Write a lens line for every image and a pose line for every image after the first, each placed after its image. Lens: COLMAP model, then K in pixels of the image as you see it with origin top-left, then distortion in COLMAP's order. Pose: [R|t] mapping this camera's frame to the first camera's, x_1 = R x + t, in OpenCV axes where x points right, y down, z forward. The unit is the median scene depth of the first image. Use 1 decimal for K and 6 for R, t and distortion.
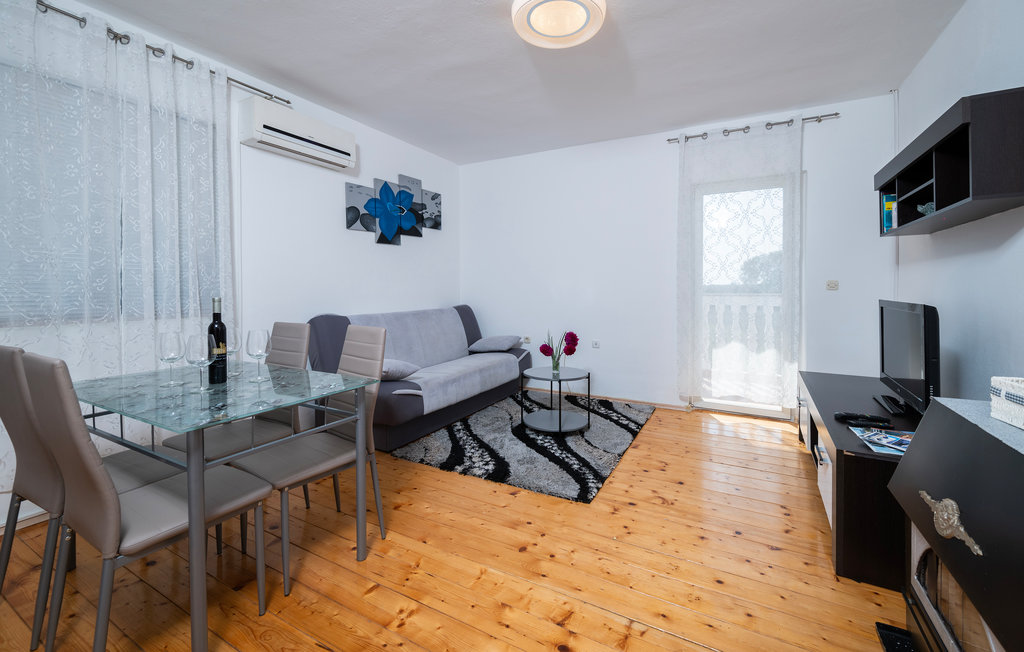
lens RADIAL K [[405.8, 0, 516.6], [0, 405.8, 295.6], [0, 0, 1]] dist [-0.000144, 0.000000]
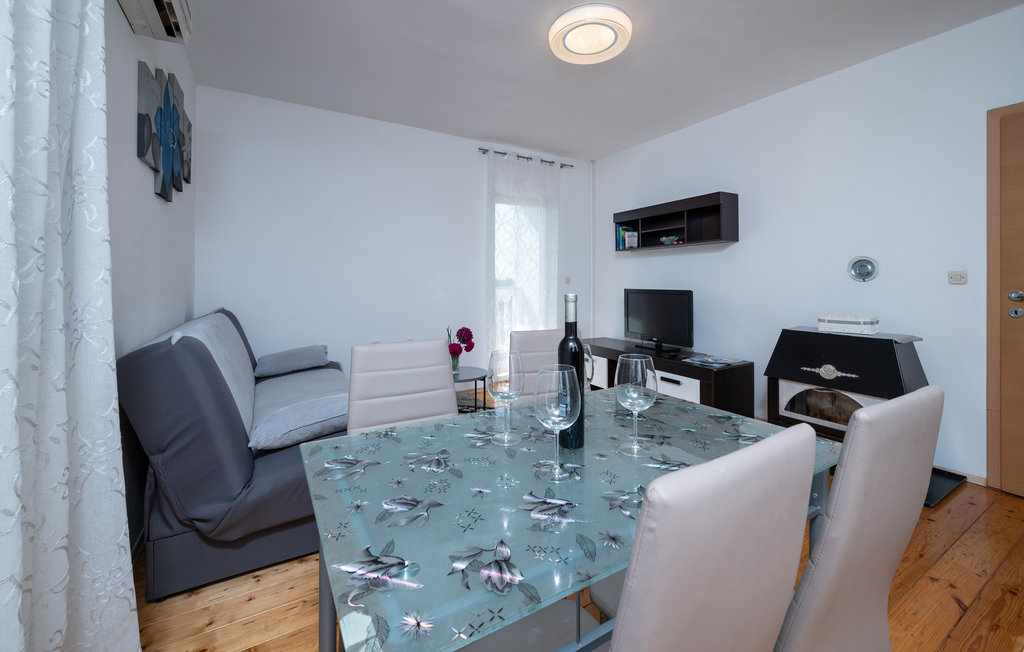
lens RADIAL K [[428.3, 0, 500.6], [0, 428.3, 283.4], [0, 0, 1]] dist [0.001110, 0.000243]
pose [[0.525911, 0.000092, 0.850540, -0.607063], [0.011904, 0.999901, -0.007469, -0.003876], [-0.850457, 0.014053, 0.525858, 0.345801]]
